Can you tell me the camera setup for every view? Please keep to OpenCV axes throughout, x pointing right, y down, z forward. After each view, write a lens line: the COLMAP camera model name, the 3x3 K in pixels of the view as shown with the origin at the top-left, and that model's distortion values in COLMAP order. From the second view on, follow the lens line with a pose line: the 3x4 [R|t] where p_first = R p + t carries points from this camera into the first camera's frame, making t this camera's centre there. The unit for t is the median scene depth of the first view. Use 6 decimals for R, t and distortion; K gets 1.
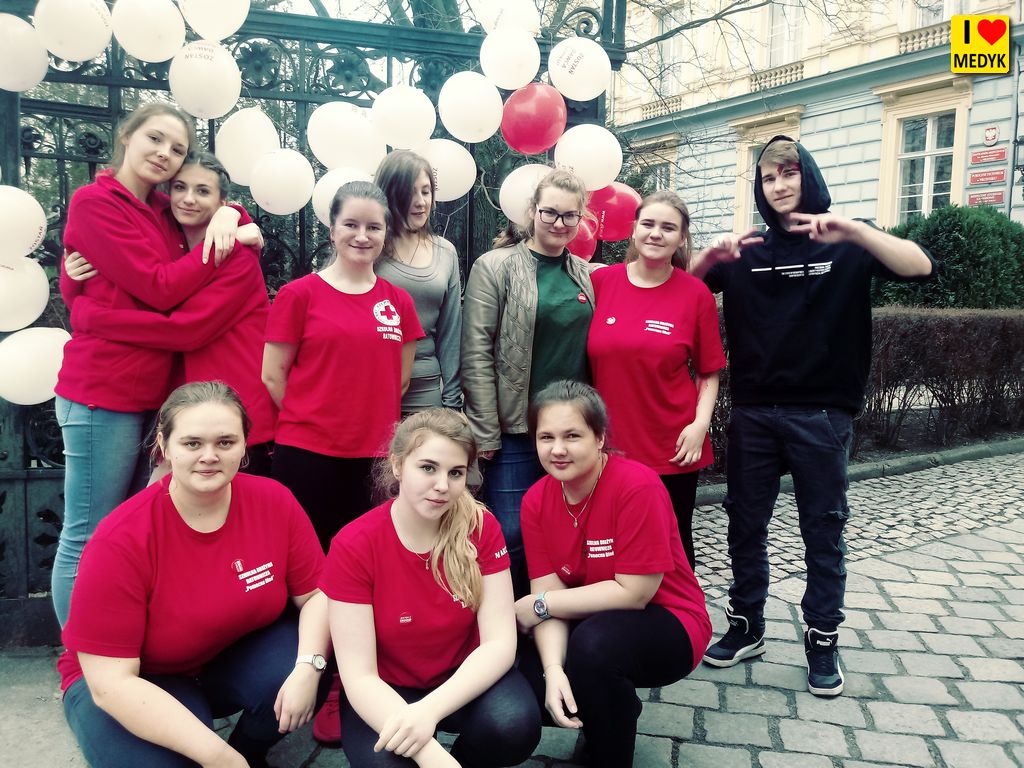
lens RADIAL K [[808.1, 0, 538.0], [0, 808.1, 381.2], [0, 0, 1]] dist [0.072463, -0.112931]
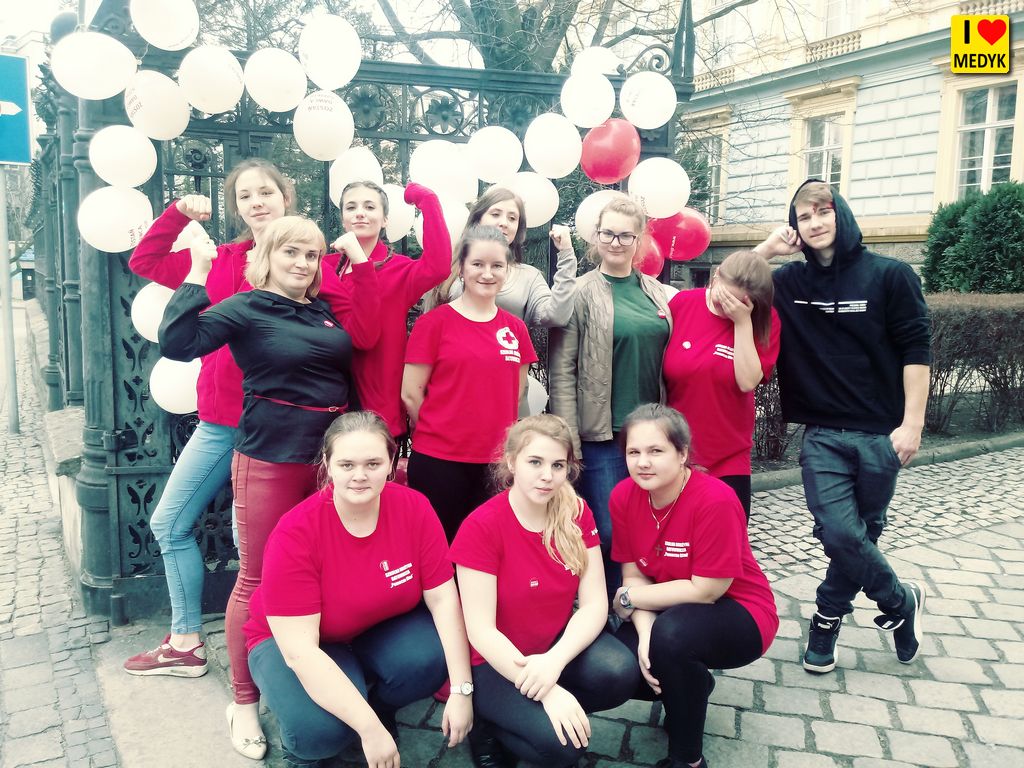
lens RADIAL K [[808.1, 0, 538.0], [0, 808.1, 381.2], [0, 0, 1]] dist [0.072463, -0.112931]
pose [[0.998435, 0.003751, -0.055796, -0.040434], [-0.001556, 0.999225, 0.039332, -0.053788], [0.055901, -0.039183, 0.997667, -0.117148]]
